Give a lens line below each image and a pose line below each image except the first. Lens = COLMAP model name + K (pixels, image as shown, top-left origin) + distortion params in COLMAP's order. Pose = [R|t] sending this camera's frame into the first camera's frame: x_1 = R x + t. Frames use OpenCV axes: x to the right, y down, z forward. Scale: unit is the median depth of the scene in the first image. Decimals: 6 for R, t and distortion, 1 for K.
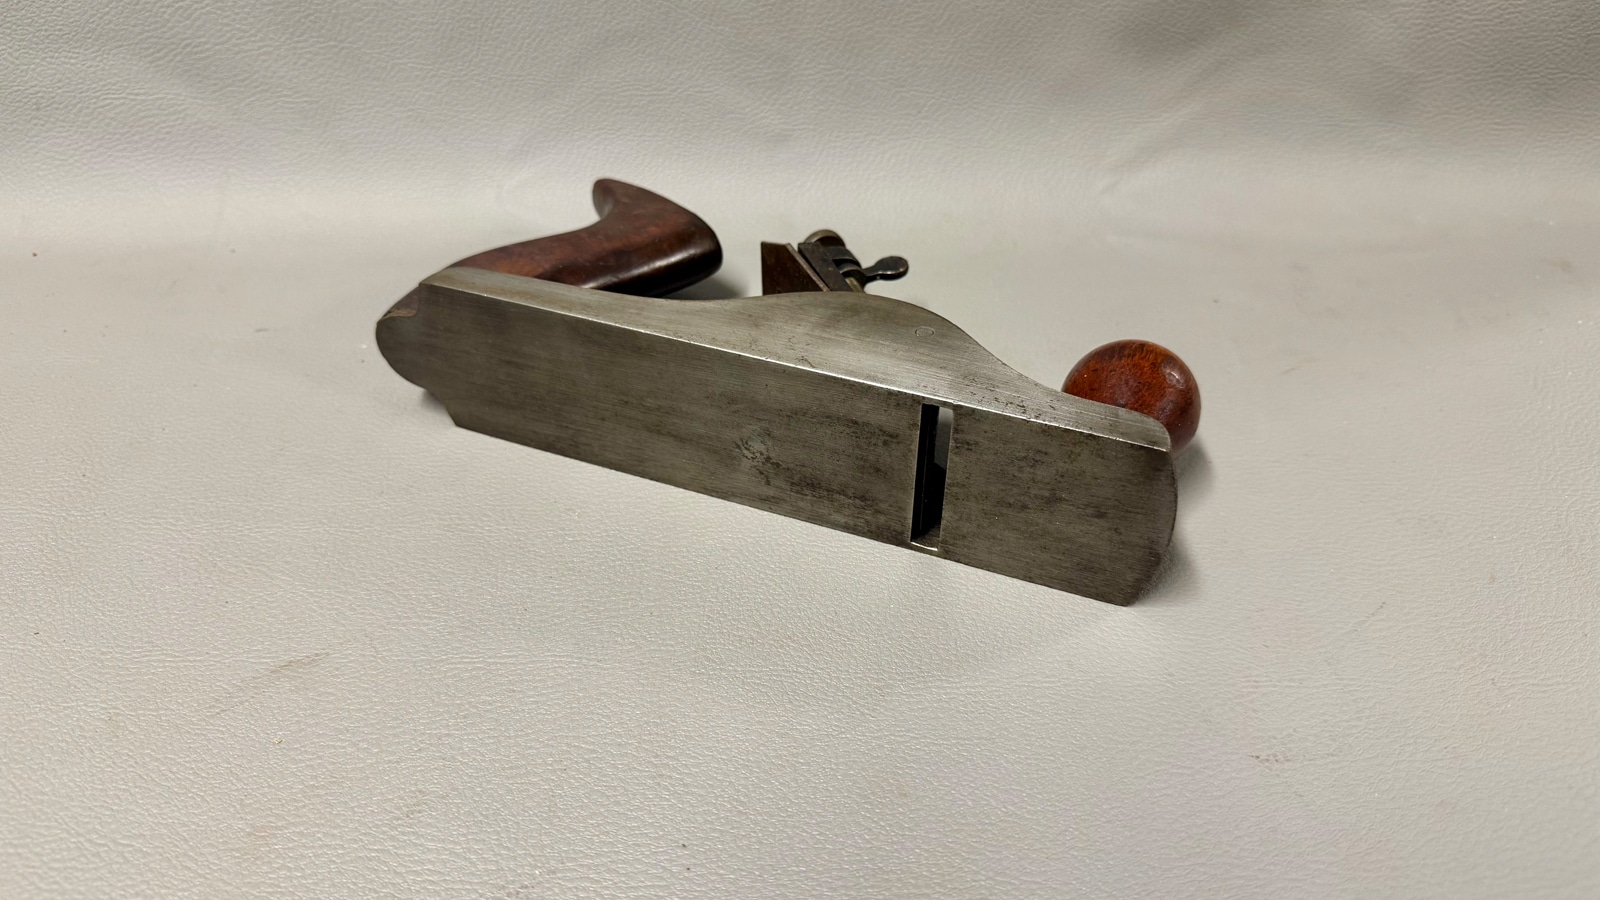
lens RADIAL K [[1185.1, 0, 806.0], [0, 1185.1, 444.4], [0, 0, 1]] dist [-0.007150, -0.036452]
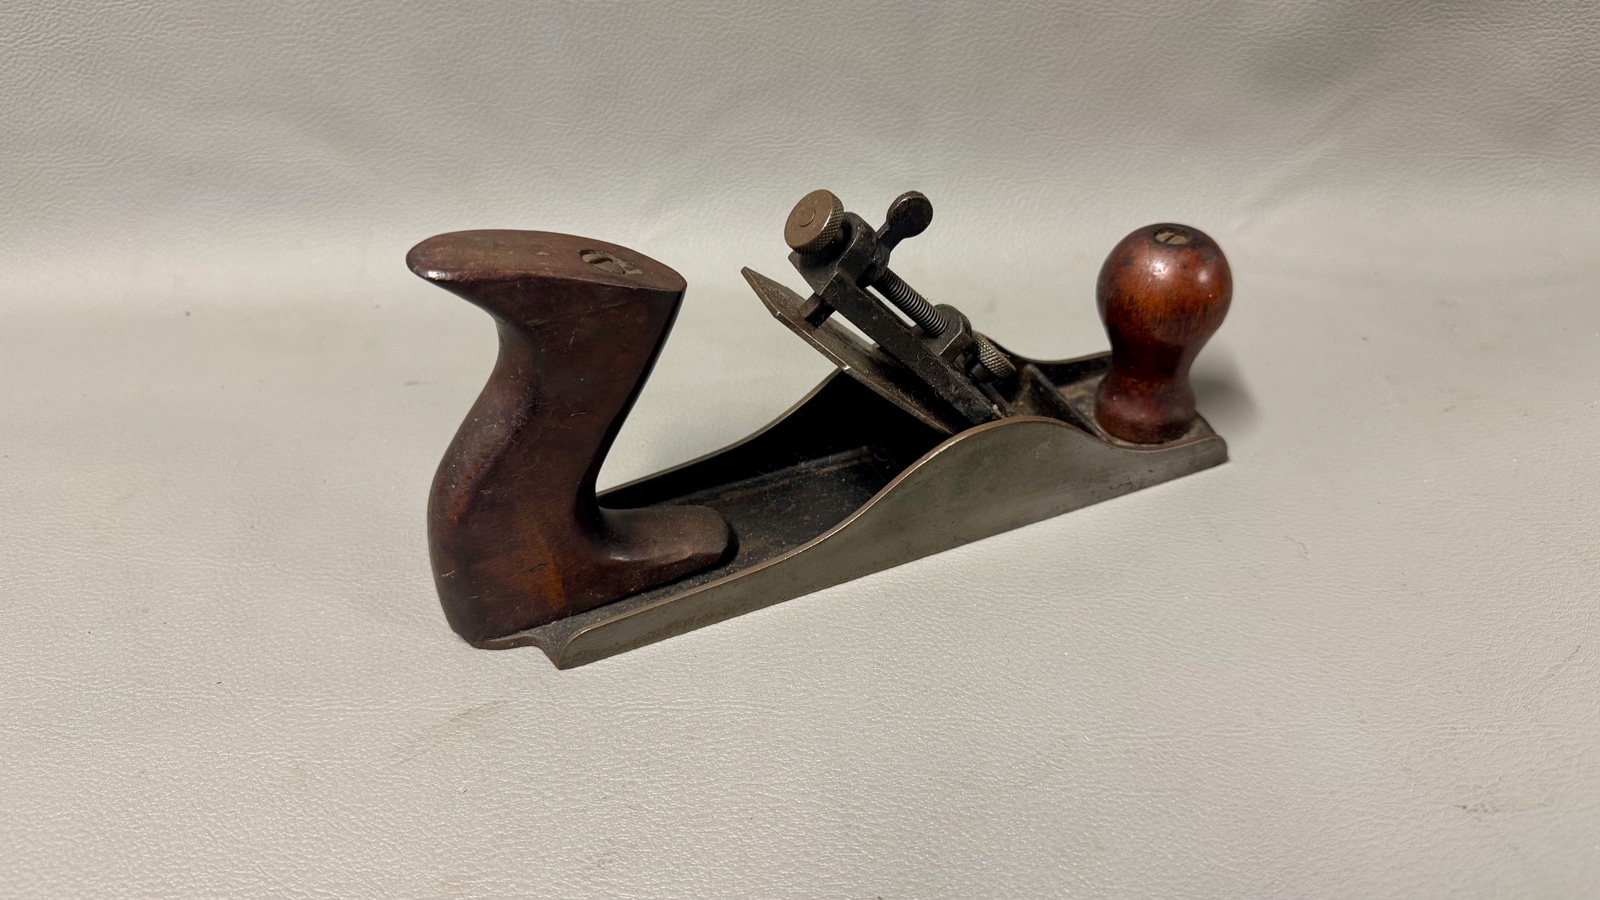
lens RADIAL K [[1185.1, 0, 800.5], [0, 1185.1, 447.4], [0, 0, 1]] dist [-0.007150, -0.036452]
pose [[0.998246, -0.013117, -0.057735, -0.098574], [0.010948, 0.999228, -0.037720, 0.001229], [0.058186, 0.037022, 0.997619, 0.001002]]
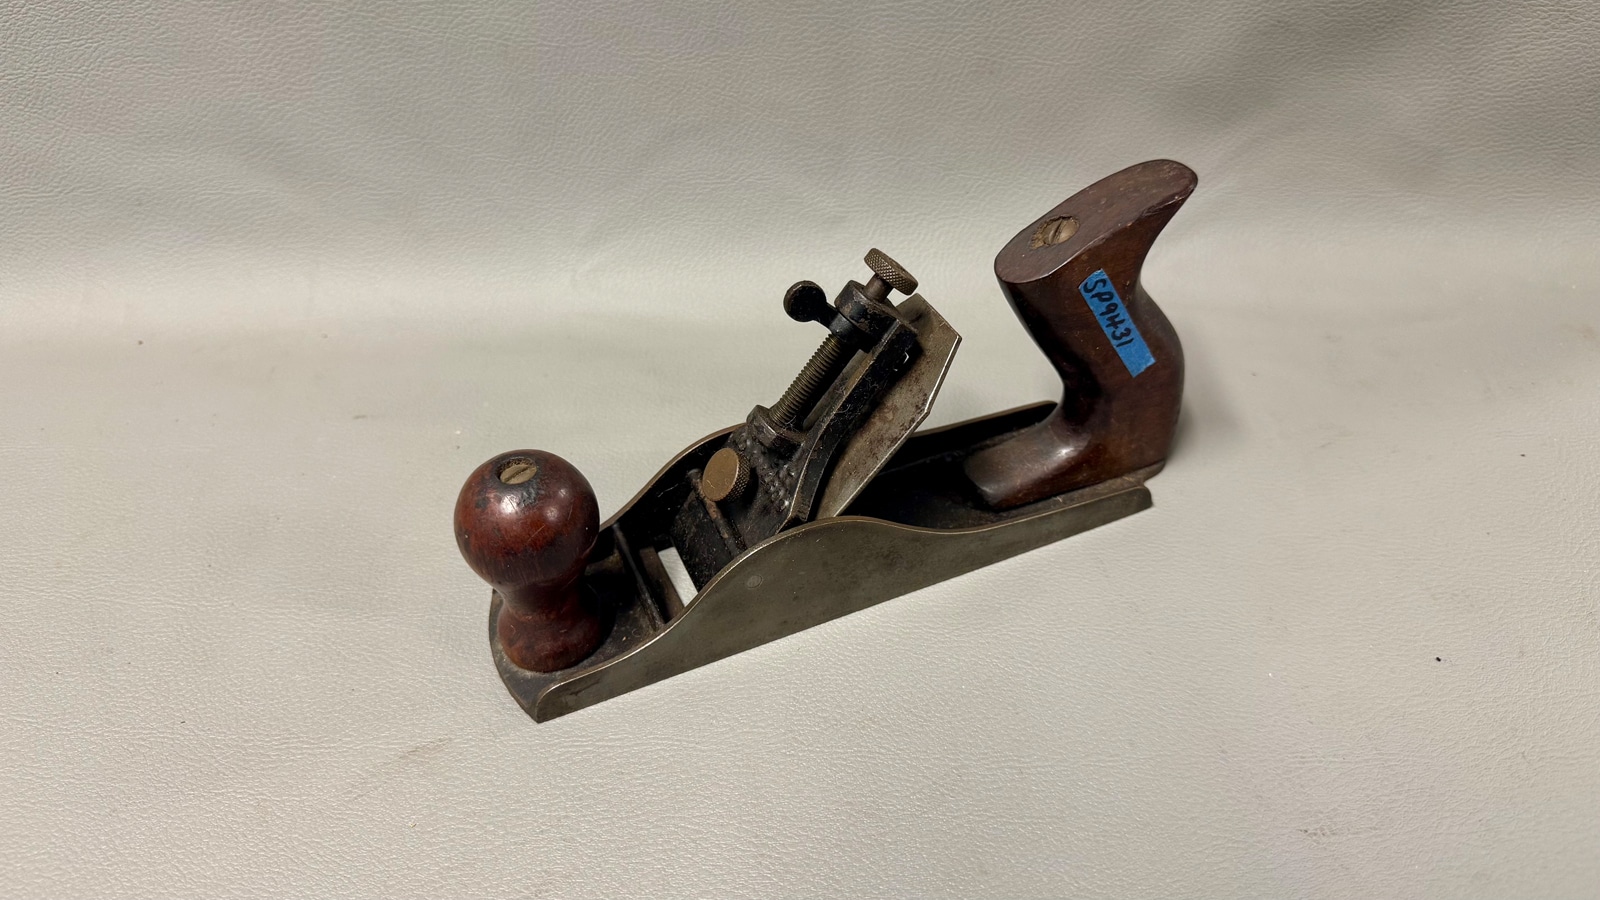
lens RADIAL K [[1185.1, 0, 804.3], [0, 1185.1, 439.4], [0, 0, 1]] dist [-0.007150, -0.036452]
pose [[0.999721, -0.014460, -0.018685, -0.055351], [0.014421, 0.999894, -0.002209, -0.100320], [0.018715, 0.001939, 0.999823, -0.097466]]
